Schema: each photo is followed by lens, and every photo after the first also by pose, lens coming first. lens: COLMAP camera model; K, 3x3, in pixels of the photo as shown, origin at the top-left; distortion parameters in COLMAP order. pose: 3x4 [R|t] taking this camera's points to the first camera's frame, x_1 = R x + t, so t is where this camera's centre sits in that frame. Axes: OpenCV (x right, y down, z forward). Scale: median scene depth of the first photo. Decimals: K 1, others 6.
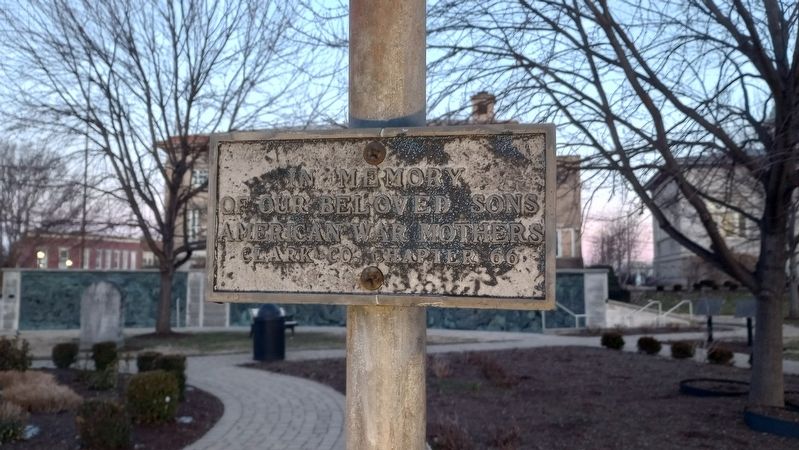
lens RADIAL K [[667.1, 0, 393.9], [0, 667.1, 231.1], [0, 0, 1]] dist [0.062013, -0.063801]
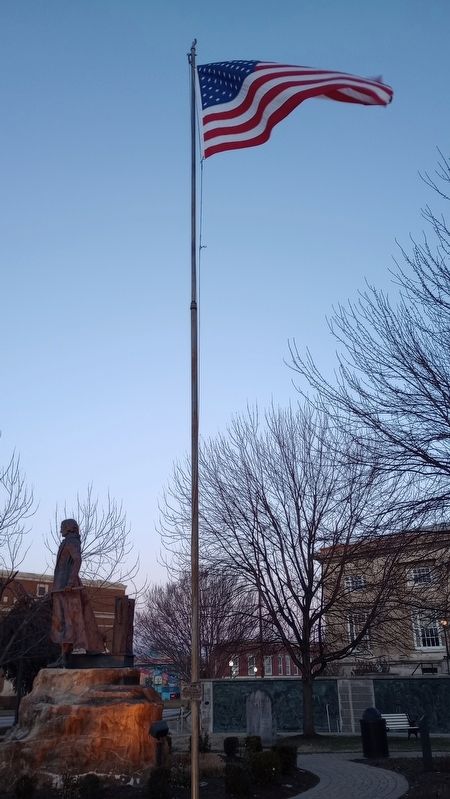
lens RADIAL K [[667.1, 0, 225.0], [0, 667.1, 399.4], [0, 0, 1]] dist [0.062013, -0.063801]
pose [[0.877440, -0.203003, -0.434613, 0.128609], [0.053172, 0.941614, -0.332469, -0.017469], [0.476730, 0.268612, 0.837004, -0.193289]]
